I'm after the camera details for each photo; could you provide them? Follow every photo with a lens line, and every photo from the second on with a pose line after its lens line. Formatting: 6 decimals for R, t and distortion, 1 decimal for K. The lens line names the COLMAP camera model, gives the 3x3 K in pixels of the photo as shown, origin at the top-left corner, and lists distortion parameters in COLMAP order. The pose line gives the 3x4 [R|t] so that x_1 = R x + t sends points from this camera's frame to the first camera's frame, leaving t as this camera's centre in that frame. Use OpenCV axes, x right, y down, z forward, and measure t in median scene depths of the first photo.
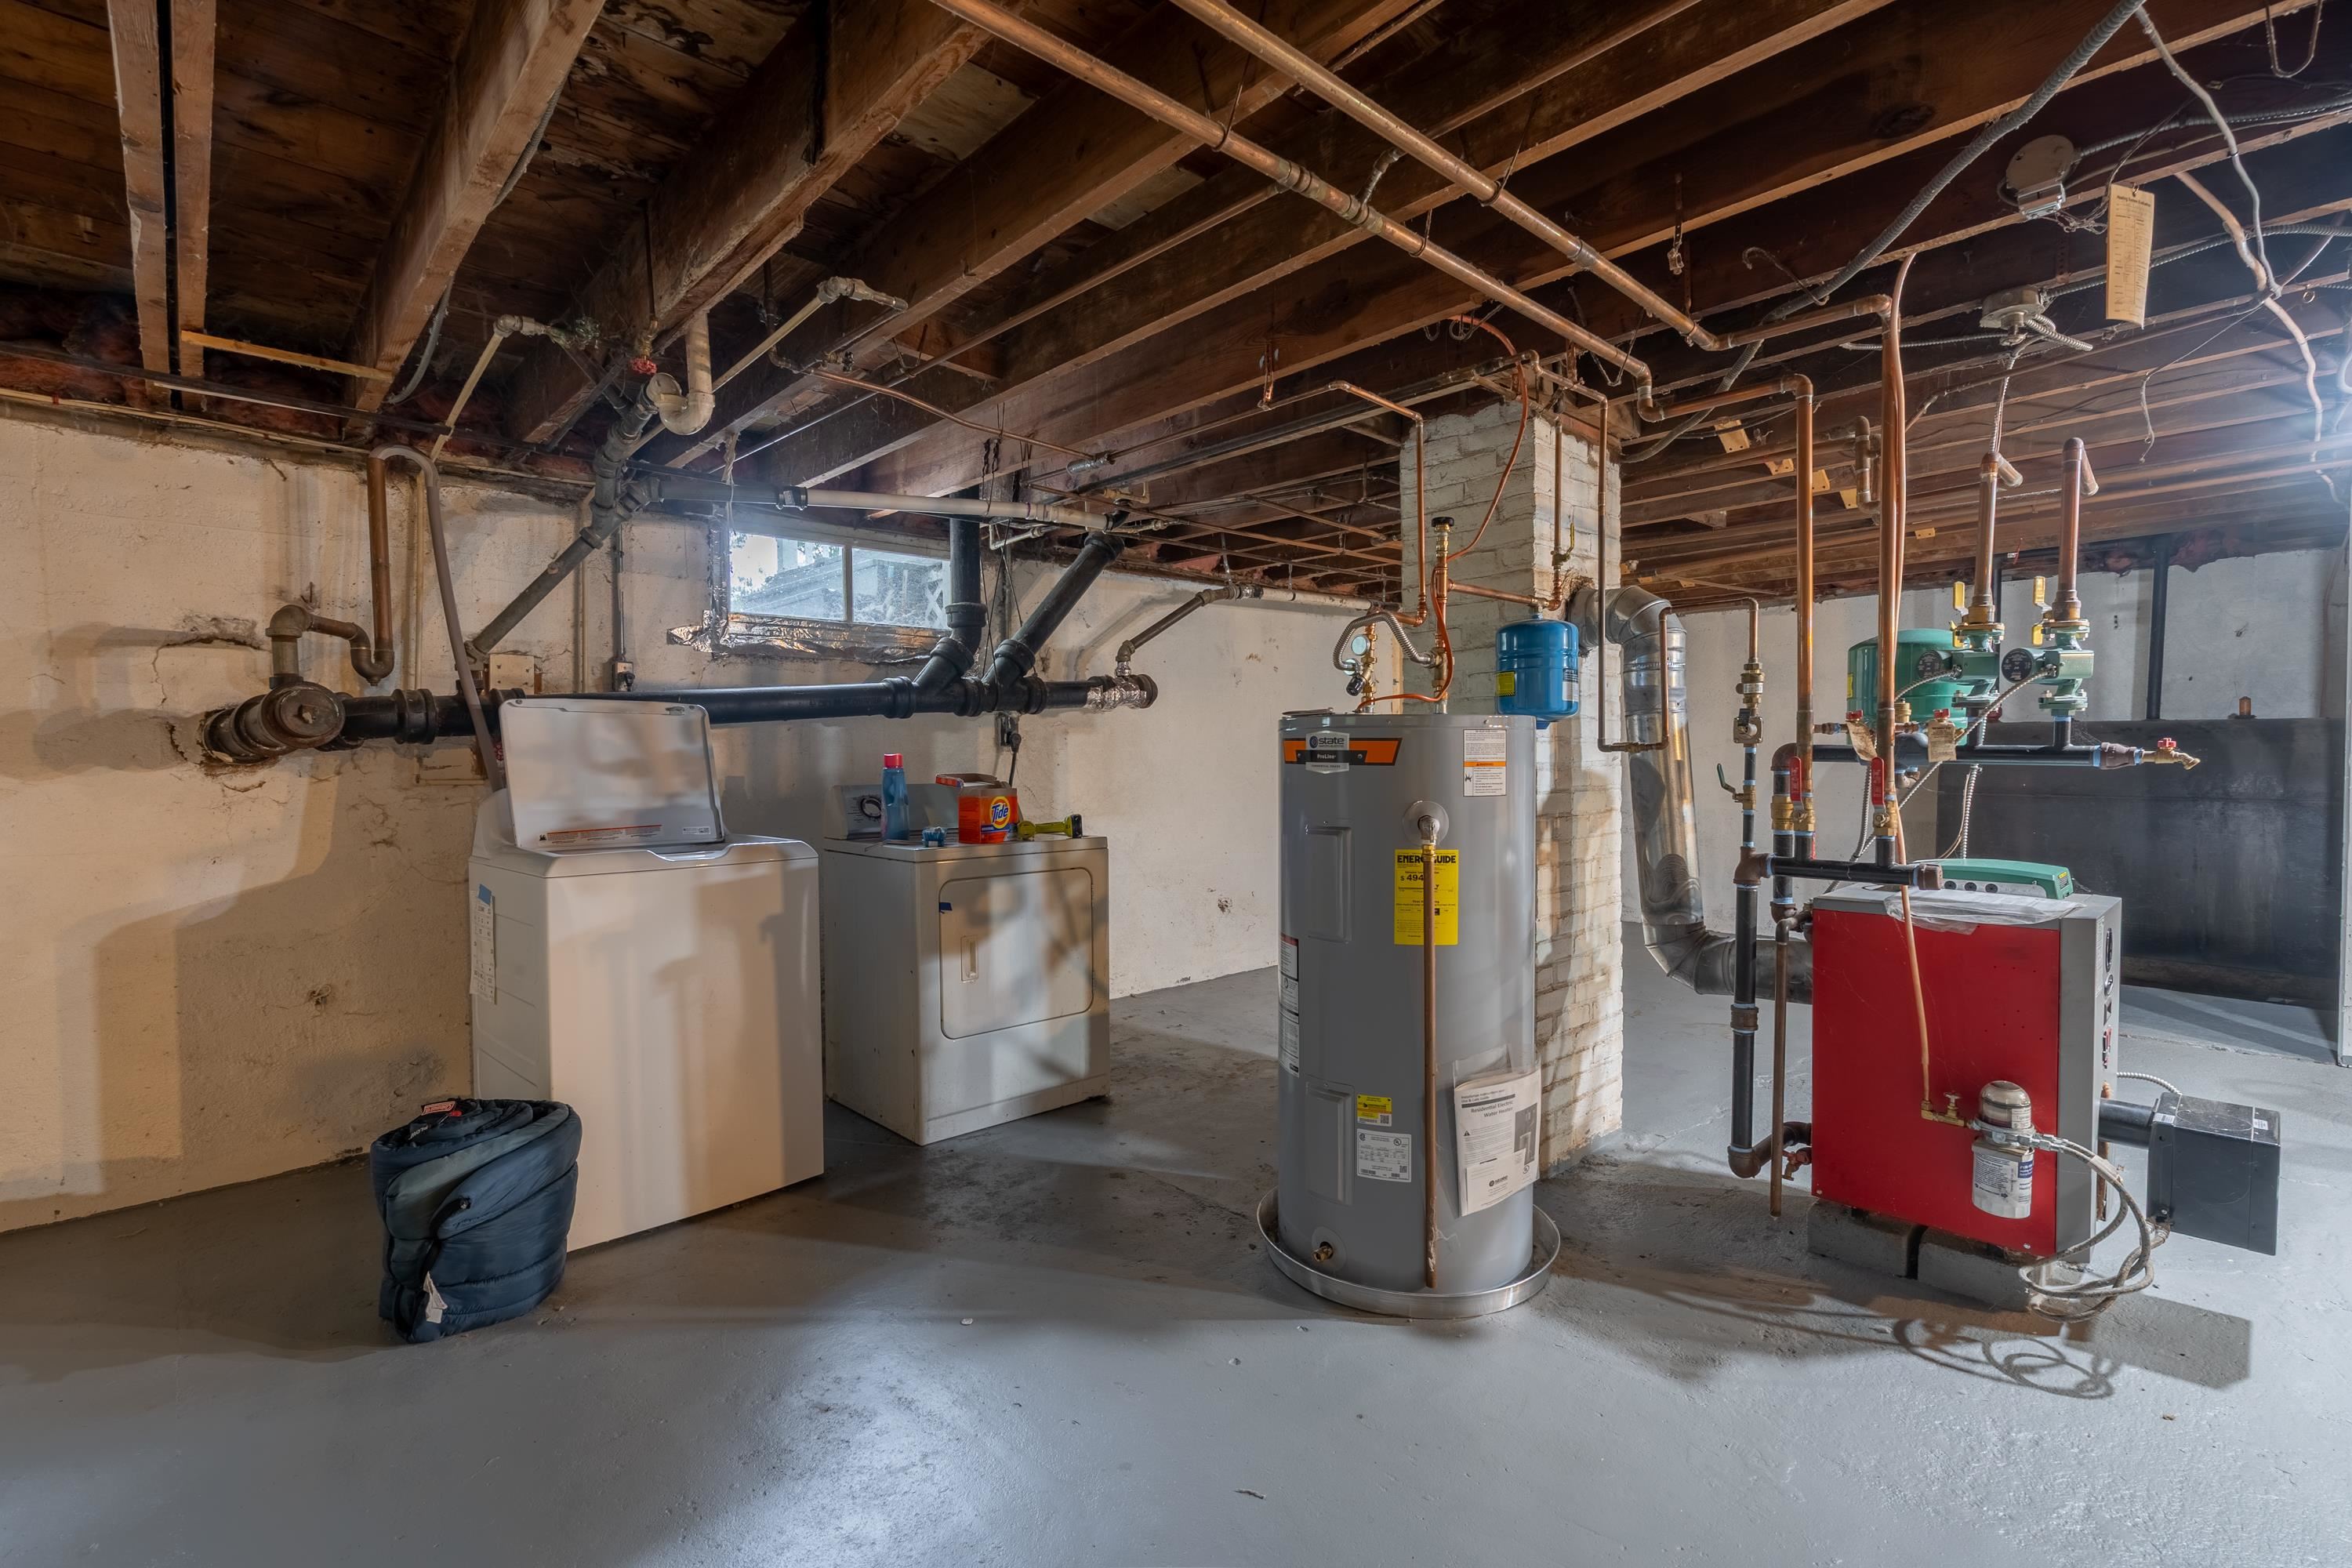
lens RADIAL K [[1076.9, 0, 1186.3], [0, 1076.9, 793.7], [0, 0, 1]] dist [-0.000077, -0.000583]
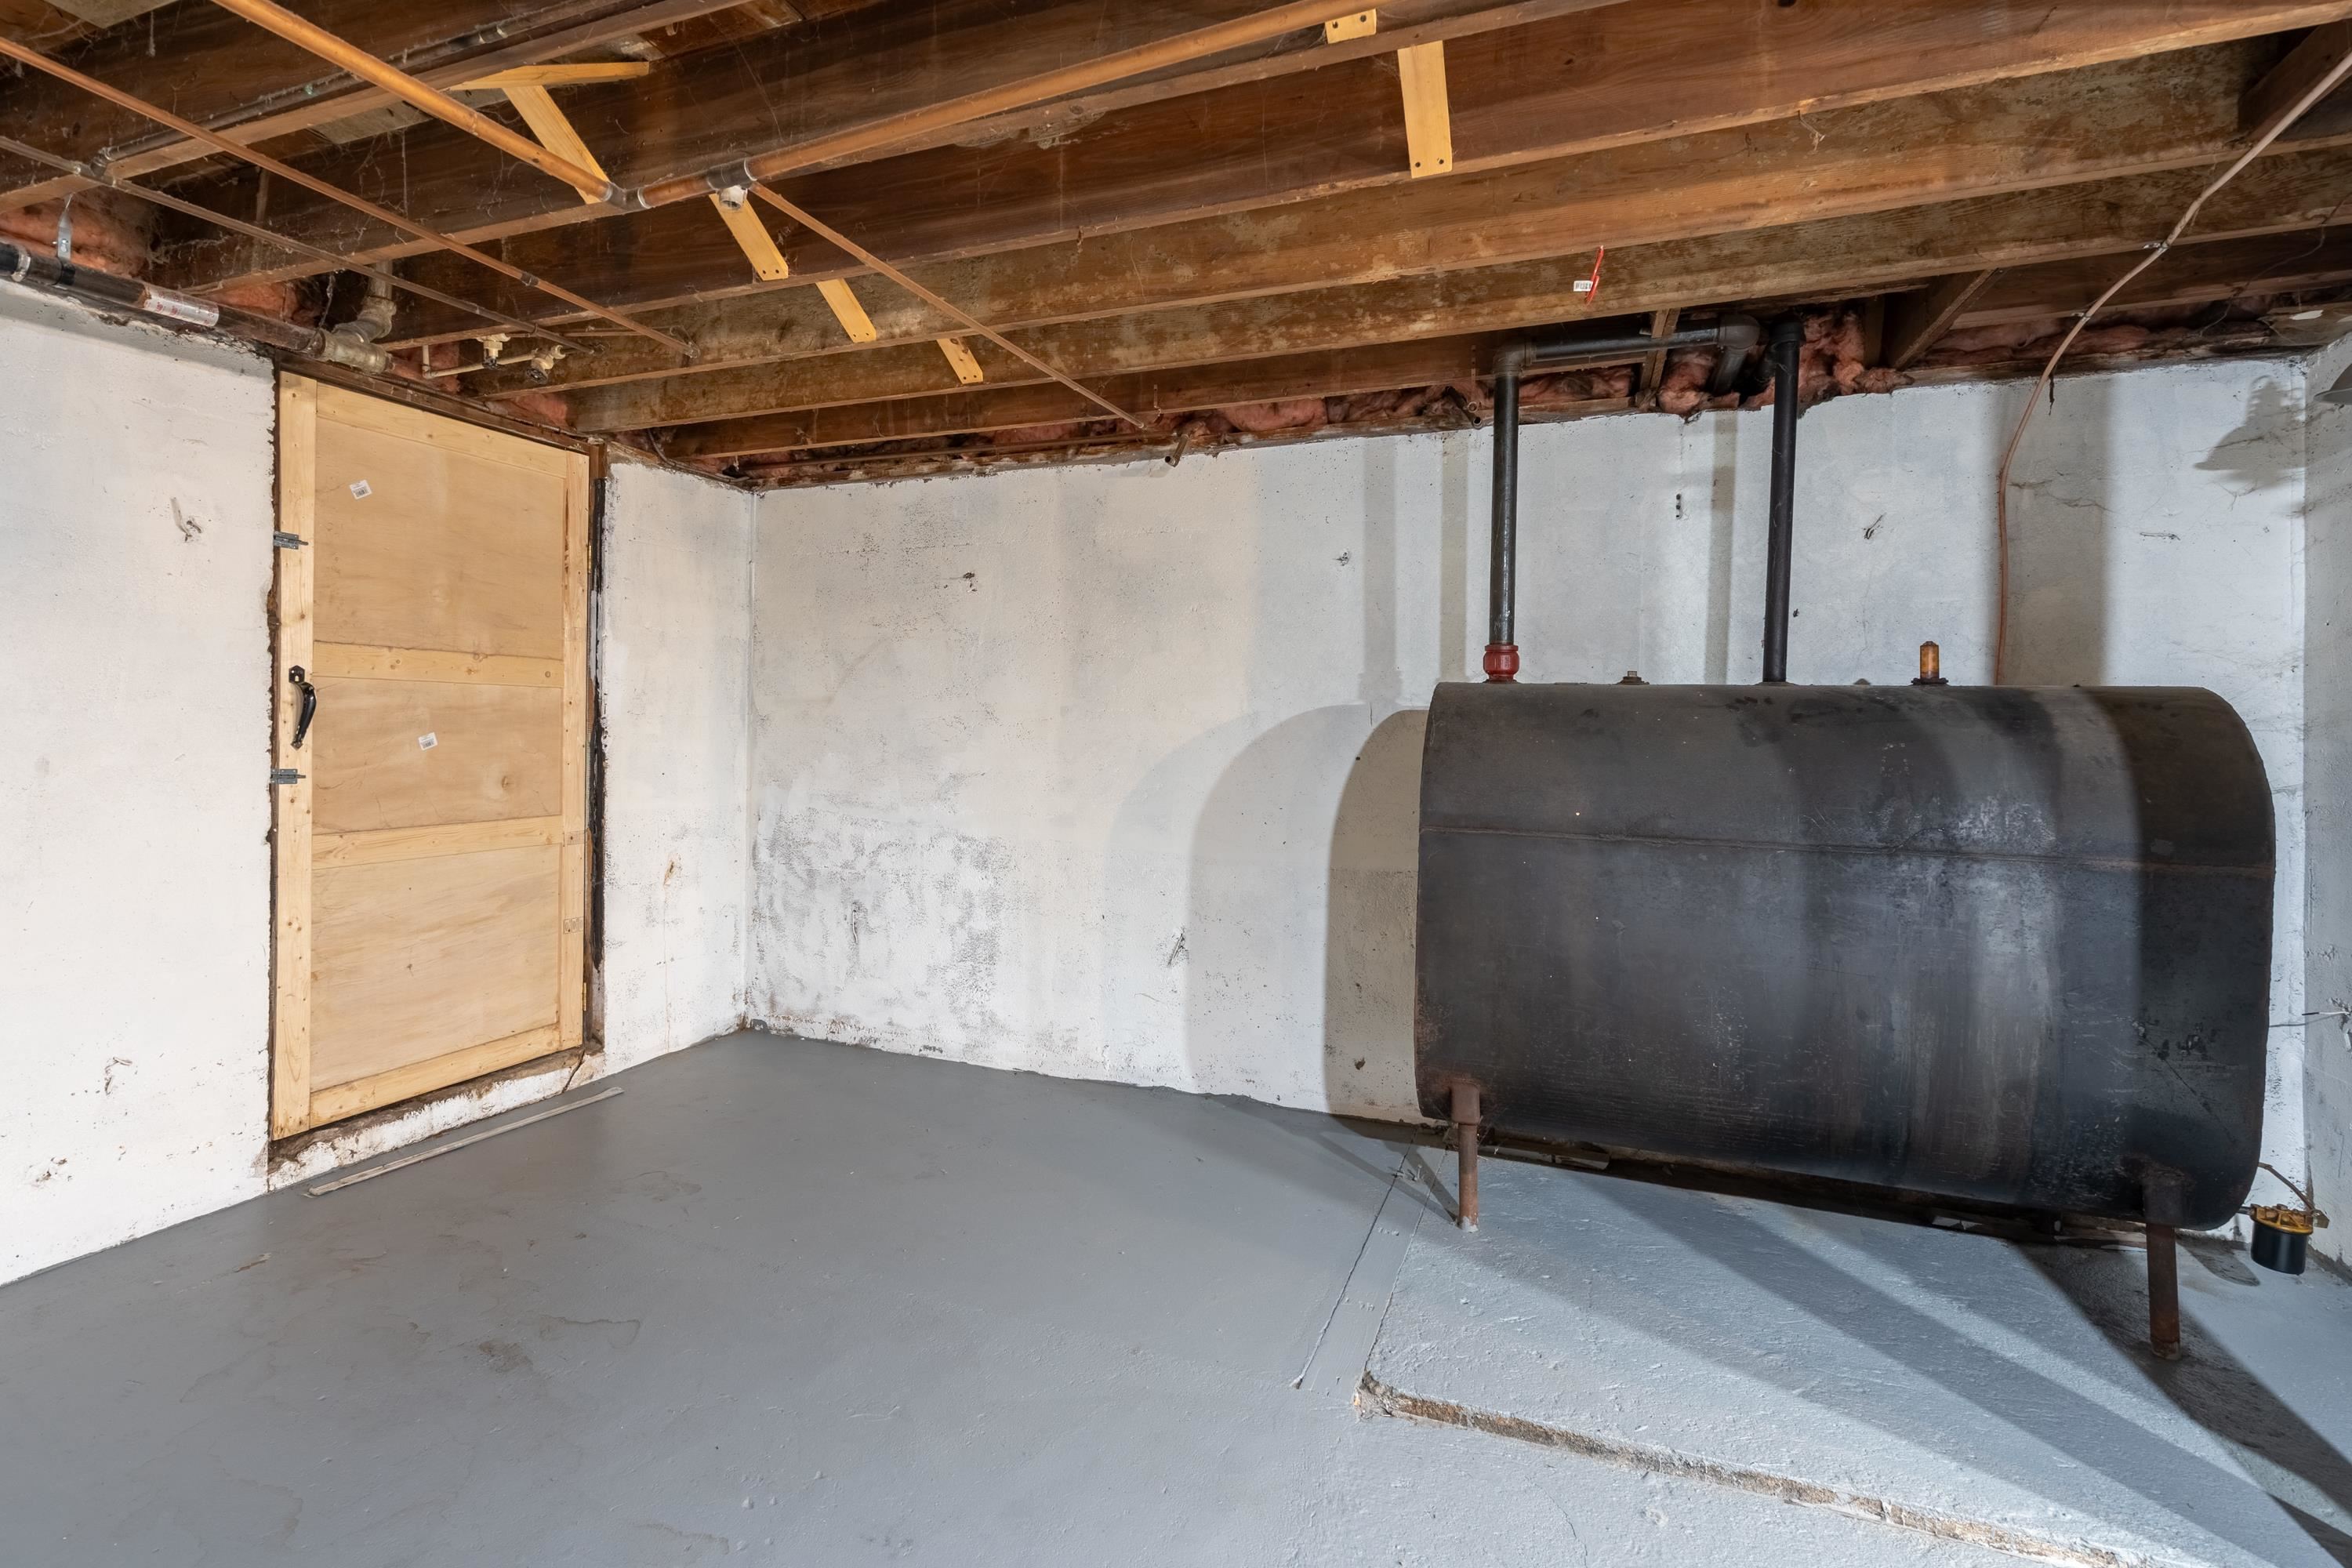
lens RADIAL K [[1076.9, 0, 1170.9], [0, 1076.9, 768.4], [0, 0, 1]] dist [-0.000077, -0.000583]
pose [[0.895384, 0.001660, 0.445291, 0.454111], [-0.001333, 0.999999, -0.001048, -0.030416], [-0.445292, 0.000345, 0.895385, 0.727392]]
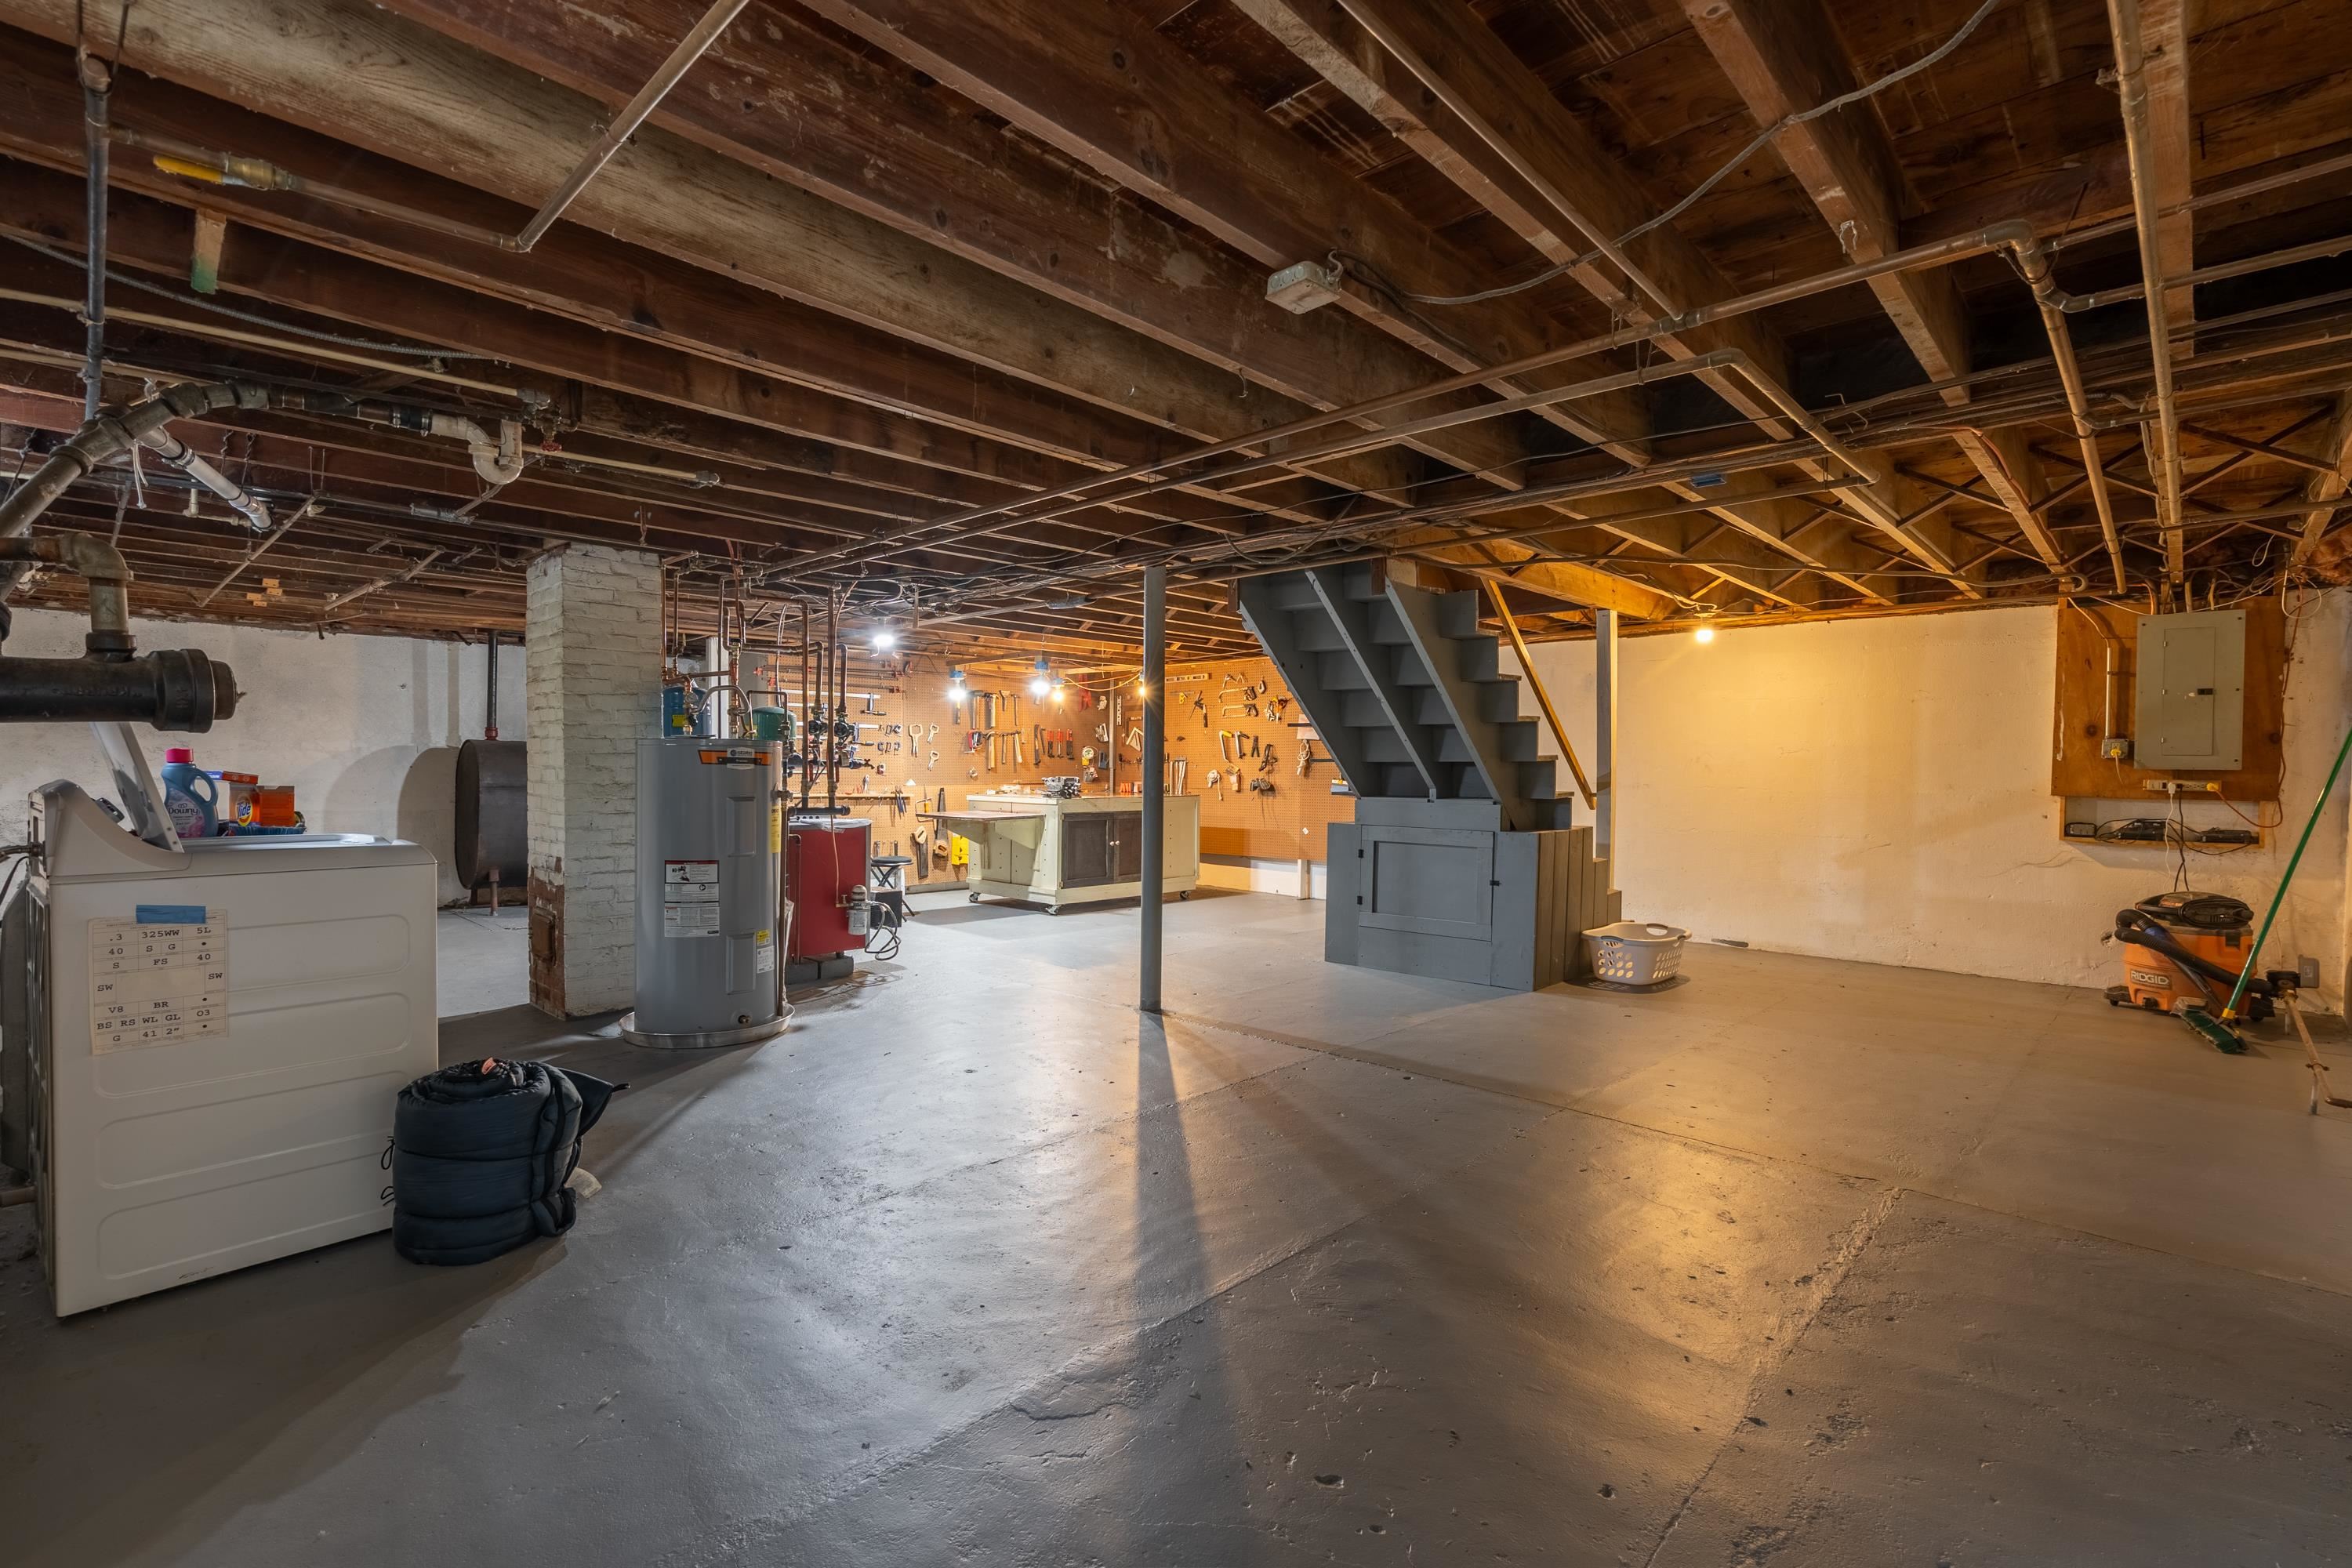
lens RADIAL K [[1076.9, 0, 1174.5], [0, 1076.9, 783.3], [0, 0, 1]] dist [-0.000077, -0.000583]
pose [[-0.051059, -0.008230, 0.998662, -0.905918], [0.025193, 0.999637, 0.009526, 0.003329], [-0.998378, 0.025645, -0.050833, 0.164075]]
